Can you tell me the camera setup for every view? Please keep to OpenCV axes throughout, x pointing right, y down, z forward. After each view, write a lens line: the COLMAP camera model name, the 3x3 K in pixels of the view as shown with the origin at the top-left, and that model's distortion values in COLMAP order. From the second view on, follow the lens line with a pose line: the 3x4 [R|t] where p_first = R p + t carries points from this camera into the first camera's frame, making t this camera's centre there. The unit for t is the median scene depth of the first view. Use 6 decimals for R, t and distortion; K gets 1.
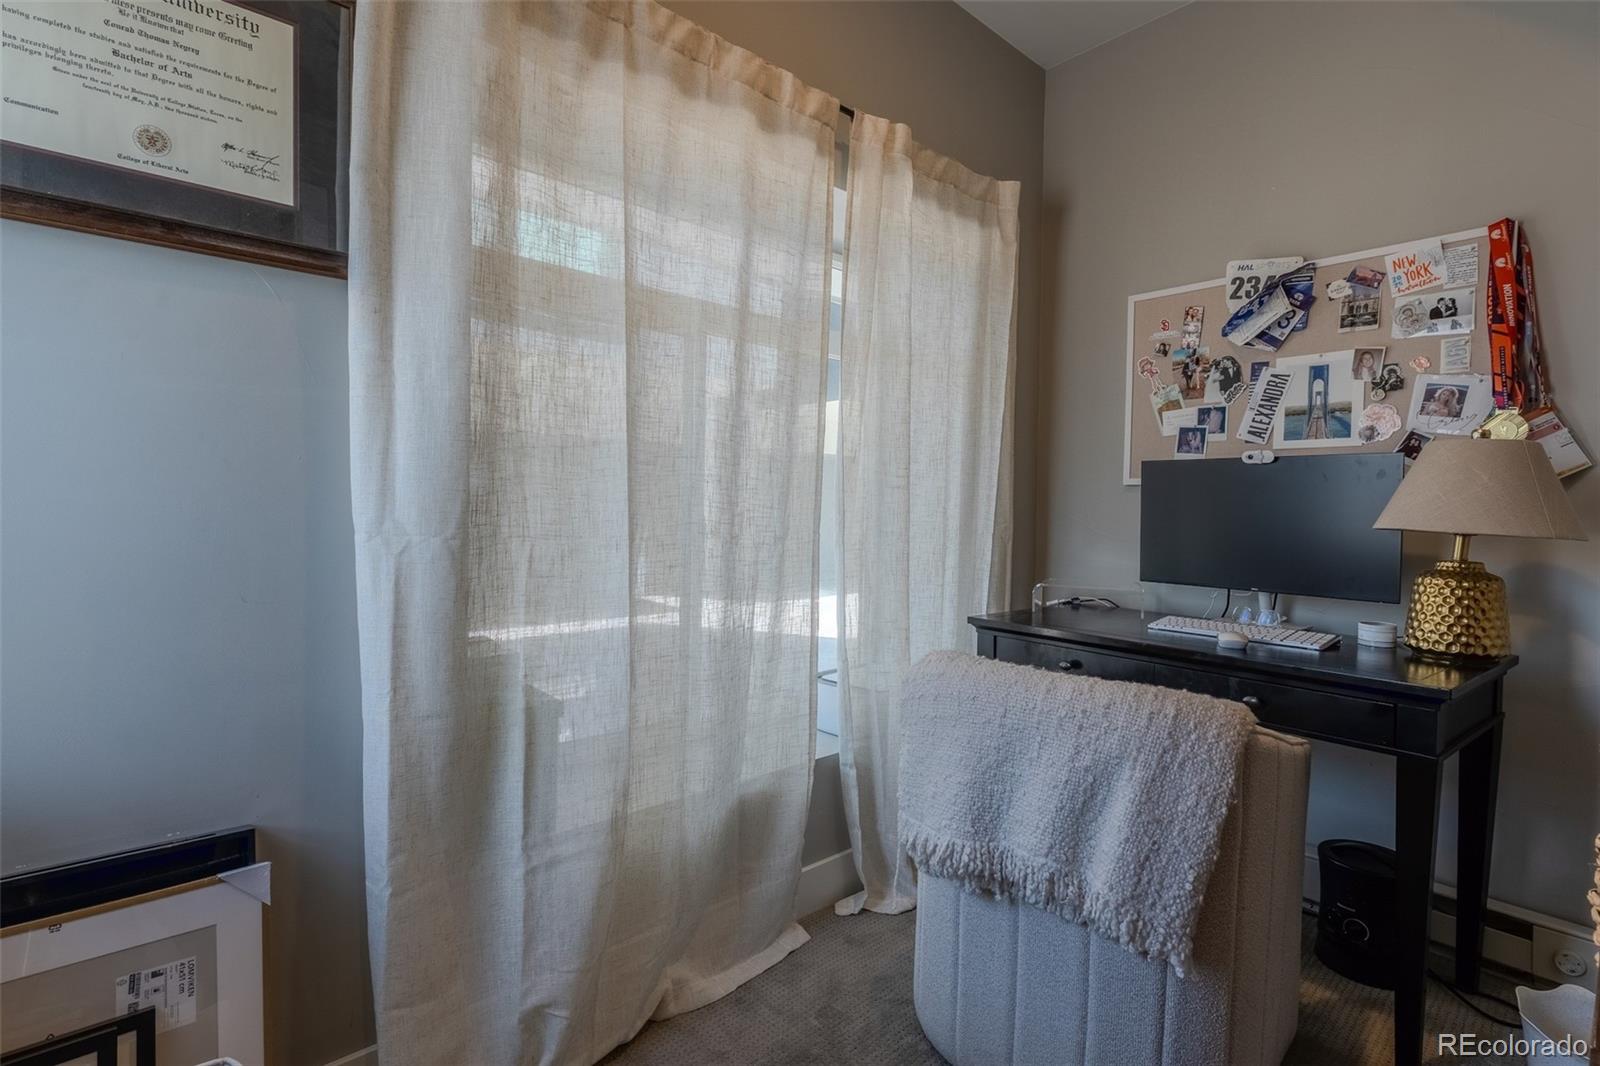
lens RADIAL K [[763.4, 0, 800.9], [0, 763.4, 528.8], [0, 0, 1]] dist [0.003732, -0.000947]
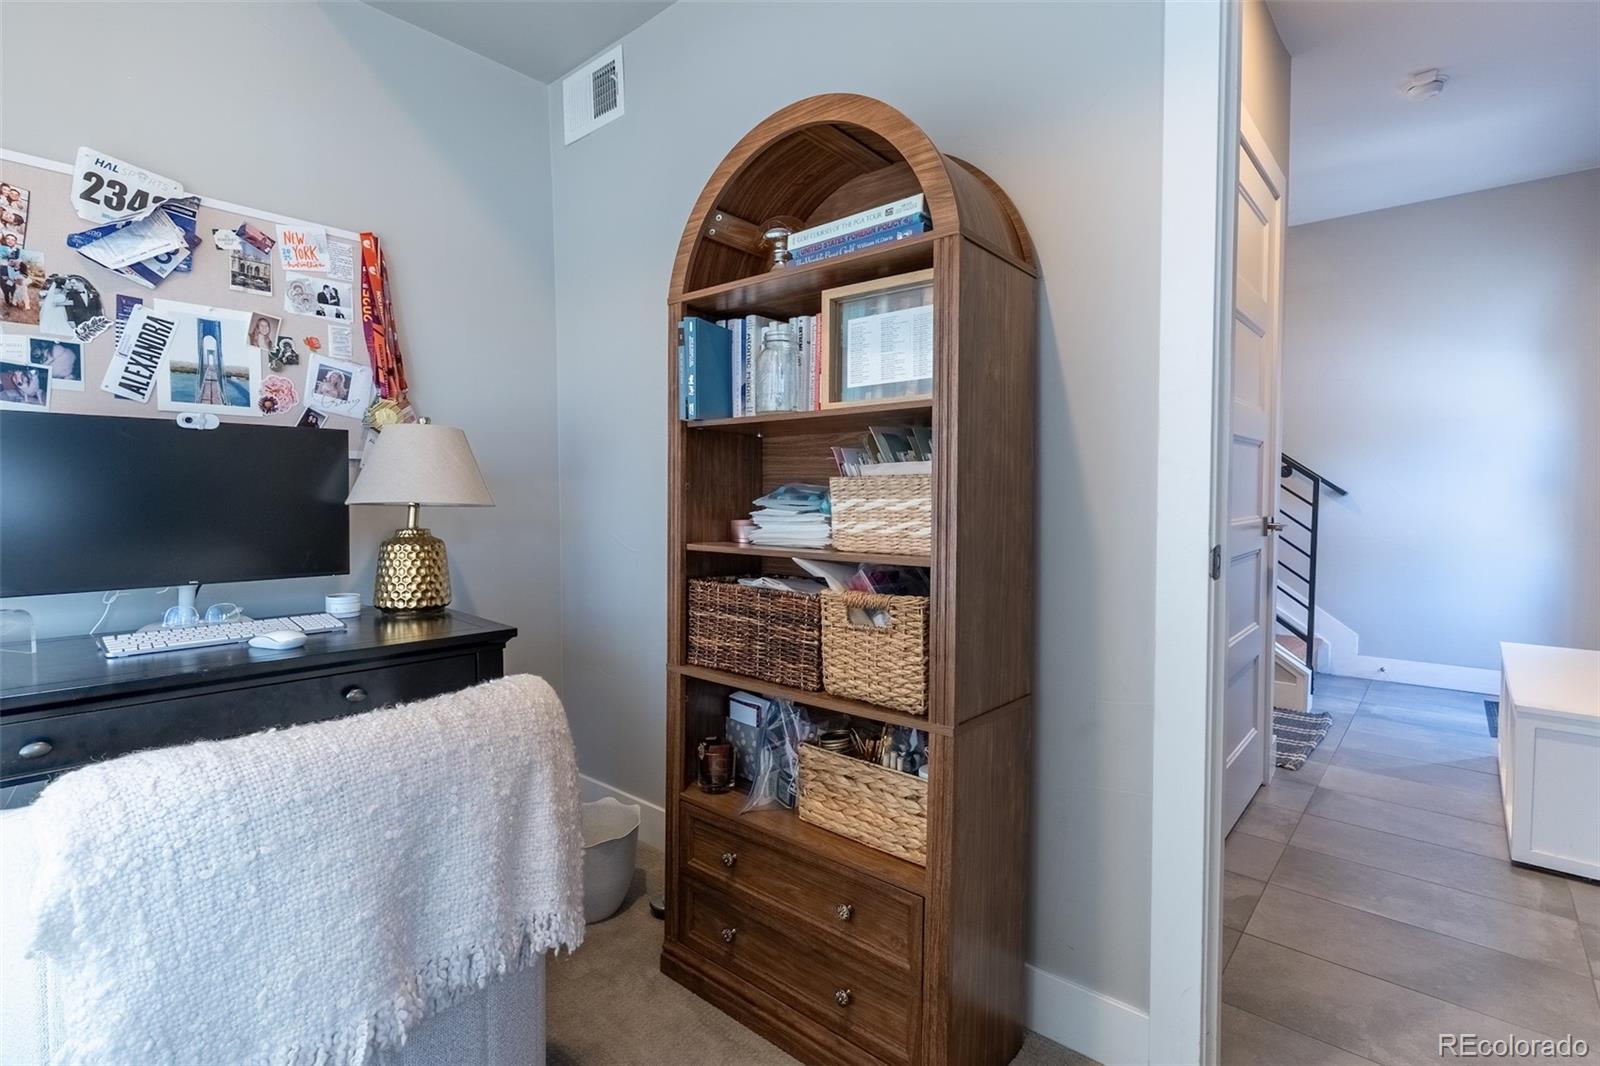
lens RADIAL K [[763.4, 0, 800.8], [0, 763.4, 535.4], [0, 0, 1]] dist [0.003732, -0.000947]
pose [[-0.115567, -0.070113, 0.990822, -0.296057], [0.025045, 0.996983, 0.073470, -0.014876], [-0.992984, 0.033306, -0.113462, 0.443434]]
